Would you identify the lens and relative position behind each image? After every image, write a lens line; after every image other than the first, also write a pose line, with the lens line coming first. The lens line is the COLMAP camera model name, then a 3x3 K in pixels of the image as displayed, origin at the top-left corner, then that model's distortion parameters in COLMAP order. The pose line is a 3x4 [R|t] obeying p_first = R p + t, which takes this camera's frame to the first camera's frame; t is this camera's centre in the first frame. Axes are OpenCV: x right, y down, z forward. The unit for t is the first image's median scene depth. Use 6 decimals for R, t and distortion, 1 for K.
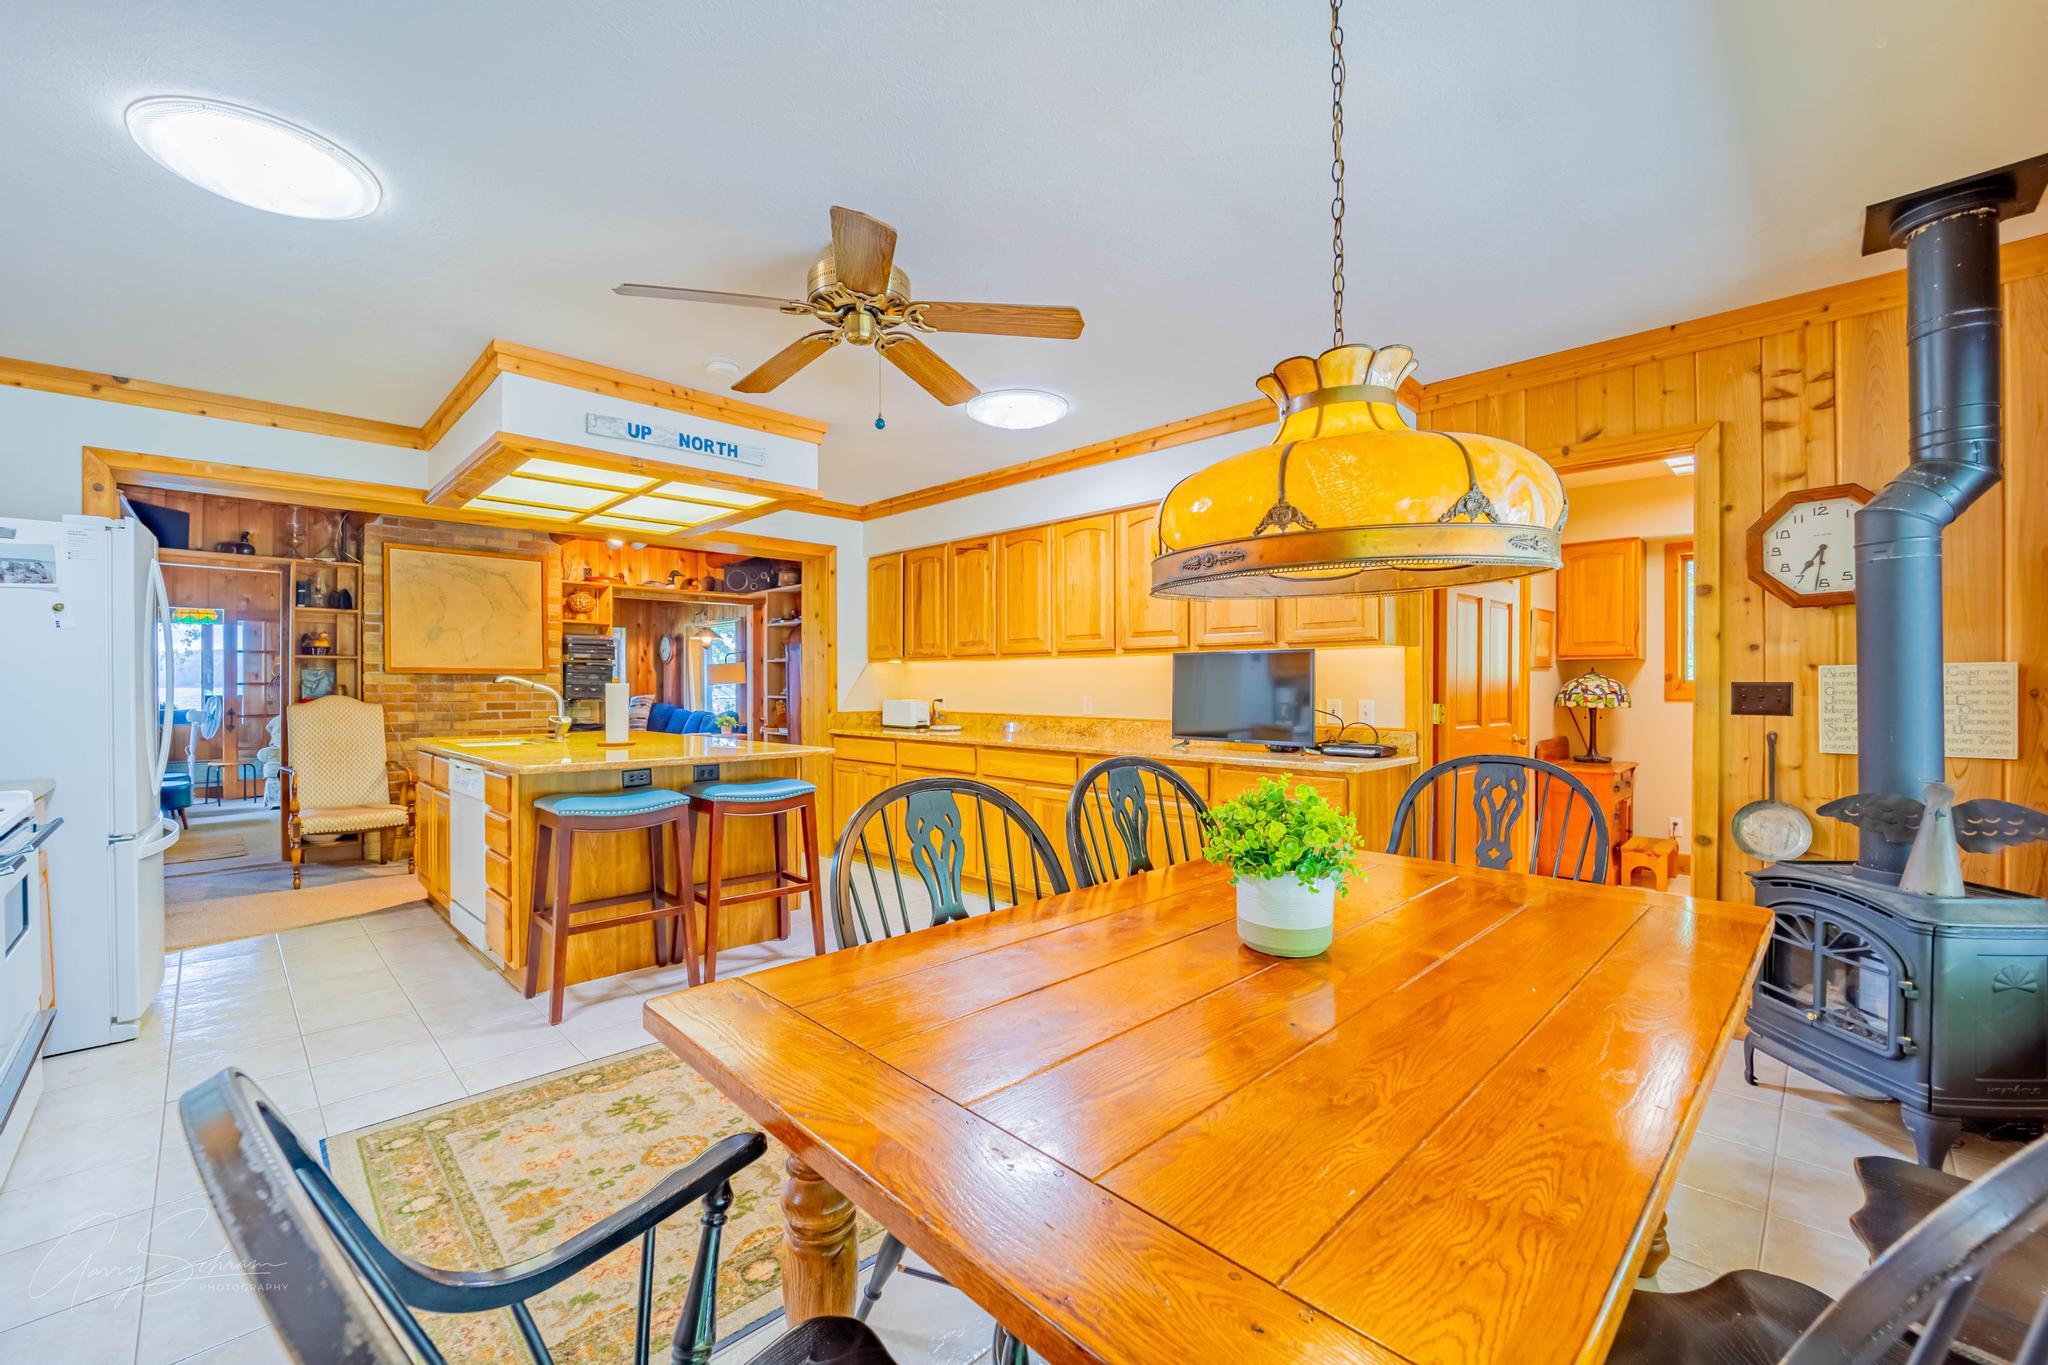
lens RADIAL K [[833.4, 0, 1027.3], [0, 833.4, 683.3], [0, 0, 1]] dist [-0.013098, -0.003256]
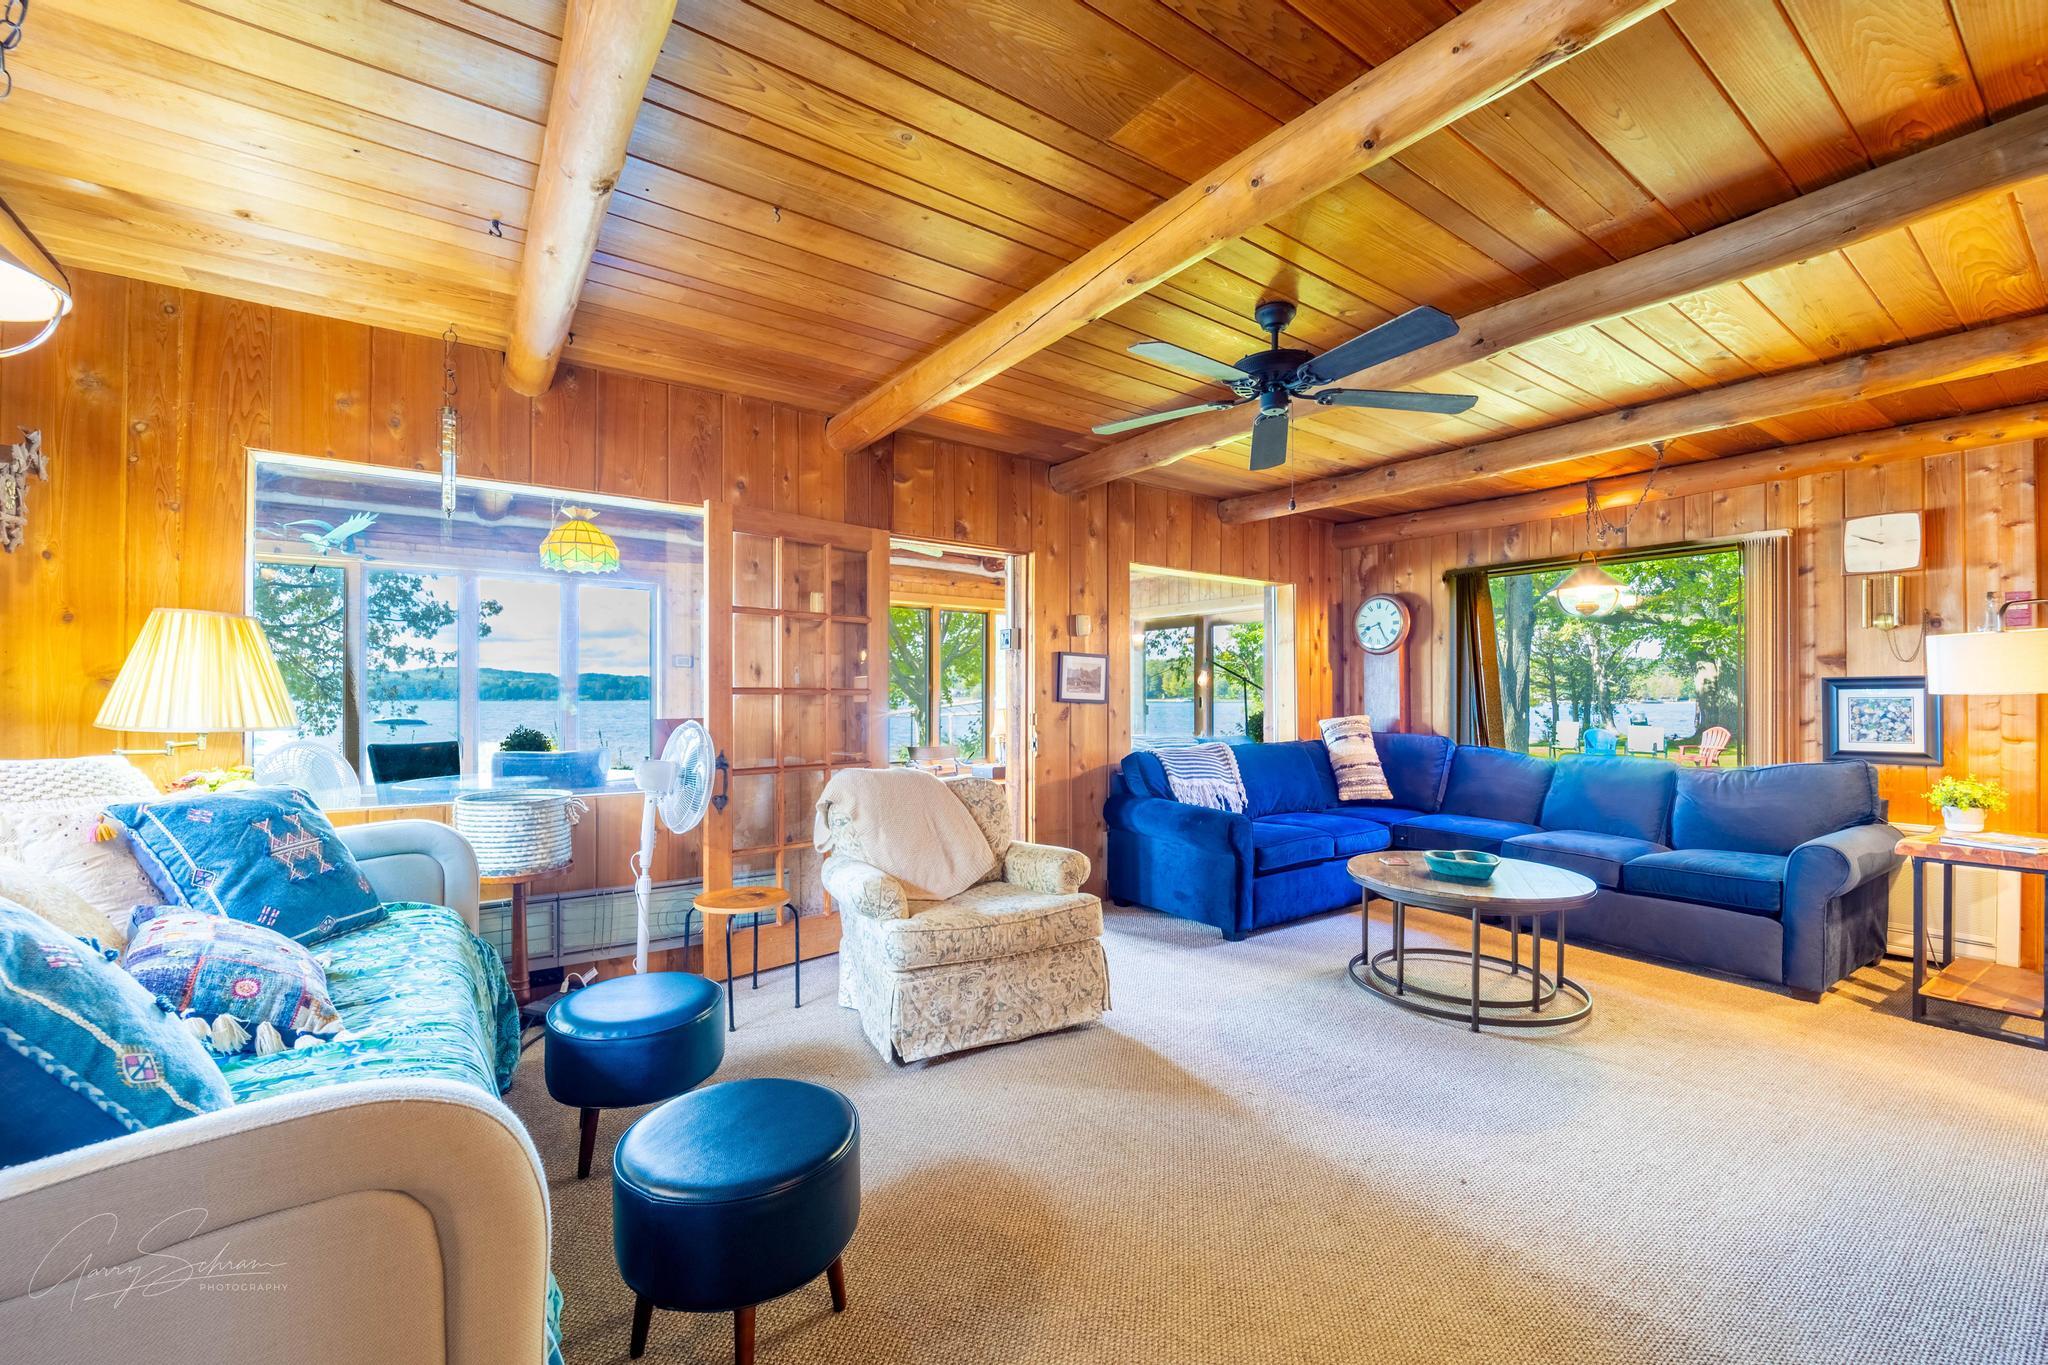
lens RADIAL K [[833.4, 0, 1015.6], [0, 833.4, 691.0], [0, 0, 1]] dist [-0.013098, -0.003256]
pose [[0.984234, -0.001679, -0.176861, -1.219048], [0.000149, 0.999962, -0.008665, 0.007393], [0.176869, 0.008502, 0.984198, 1.010031]]
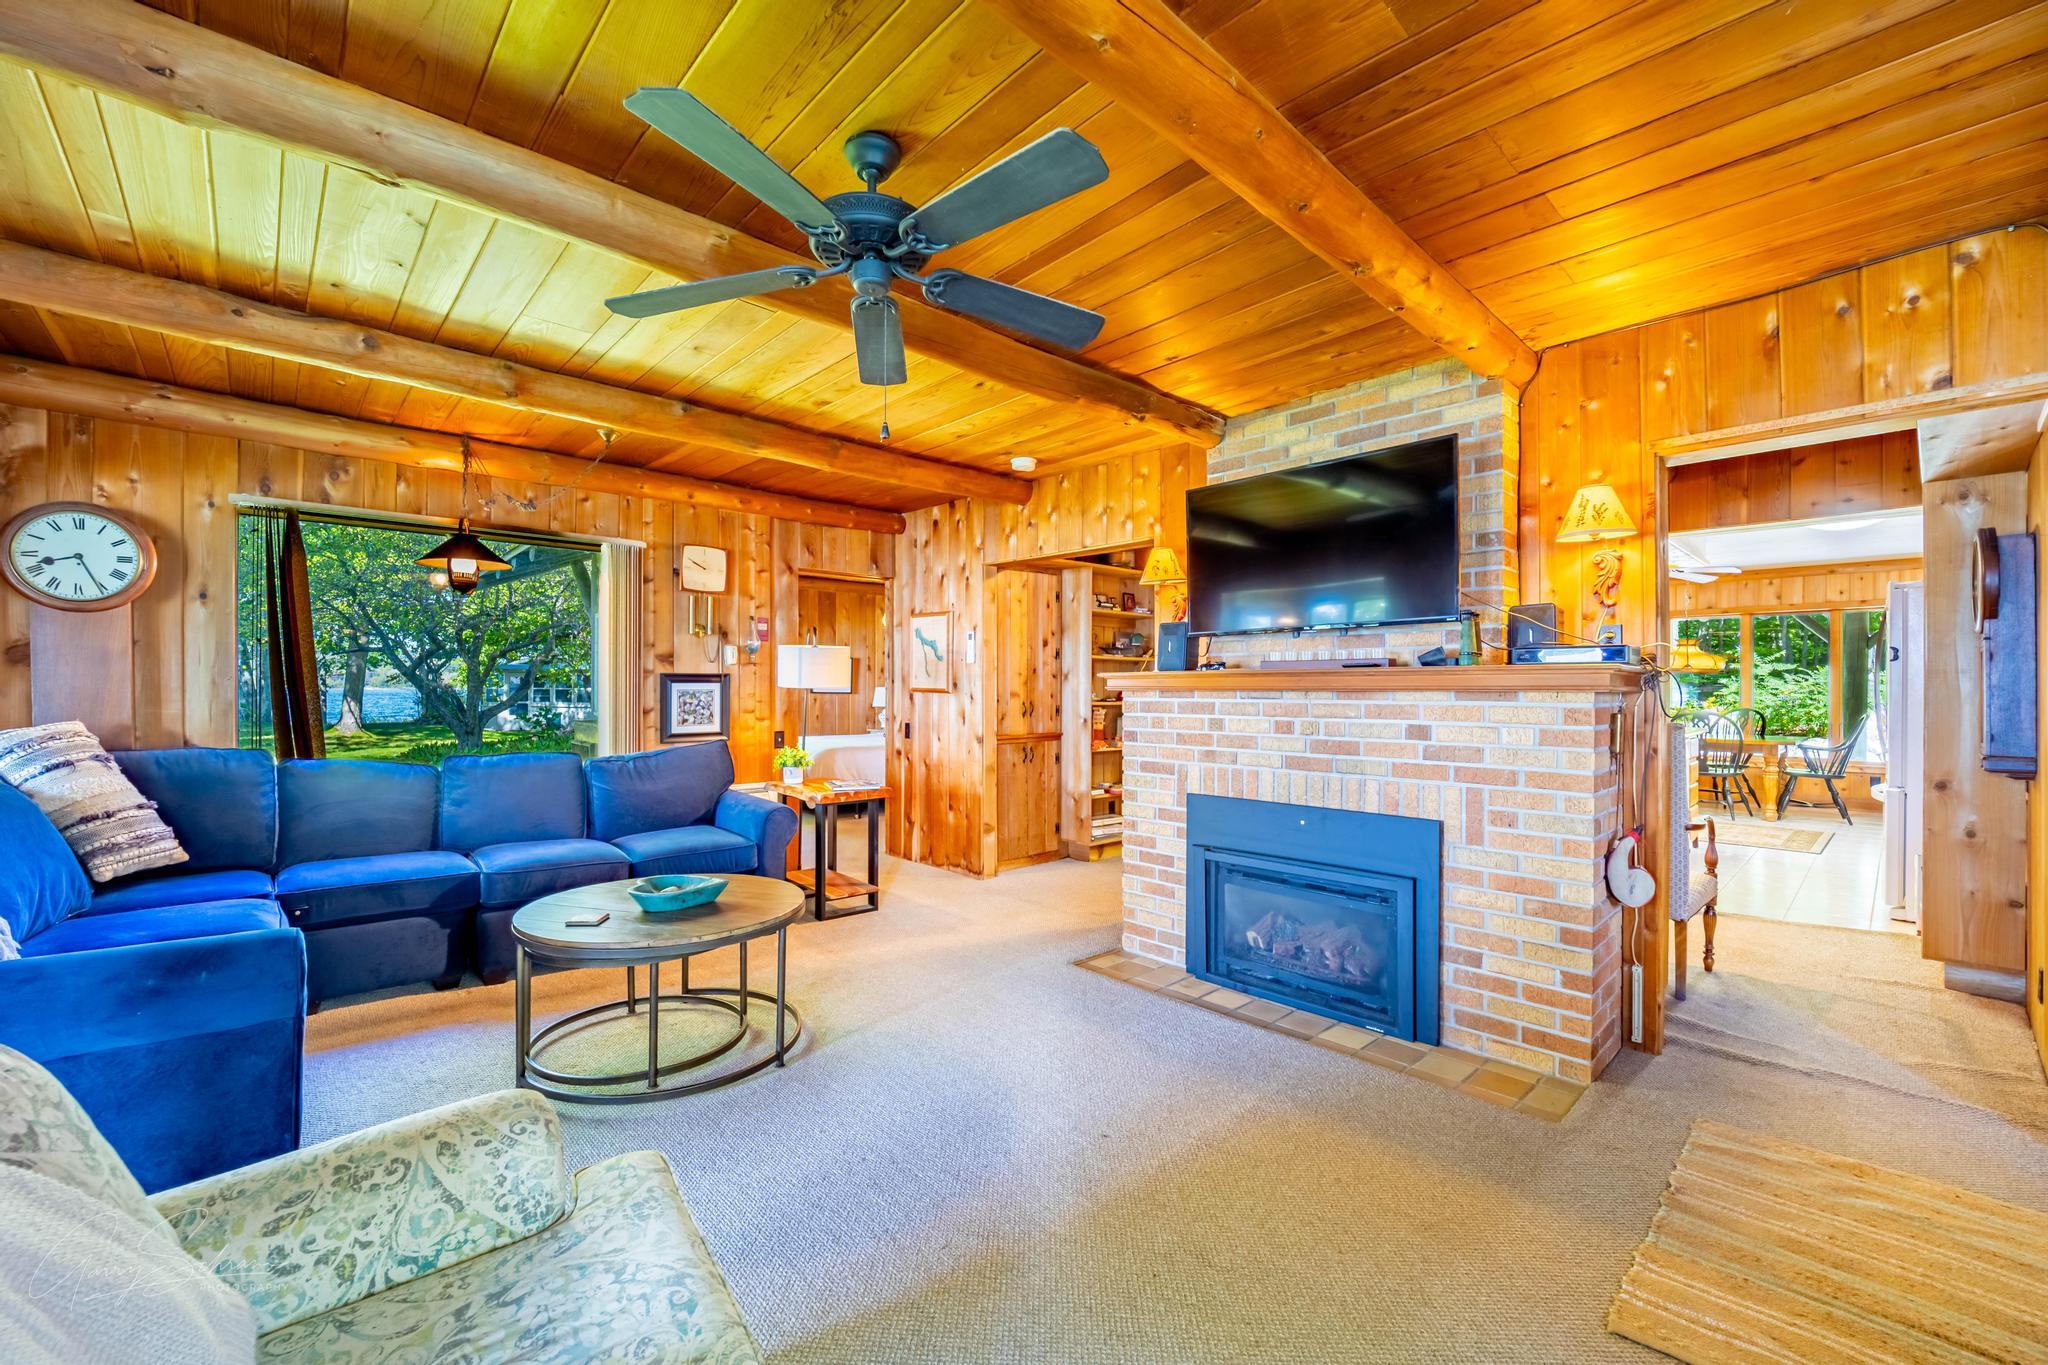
lens RADIAL K [[833.4, 0, 1021.1], [0, 833.4, 685.1], [0, 0, 1]] dist [-0.013098, -0.003256]
pose [[0.035809, 0.004268, 0.999350, -1.516231], [-0.004292, 0.999982, -0.004117, 0.003696], [-0.999349, -0.004142, 0.035827, 1.465441]]
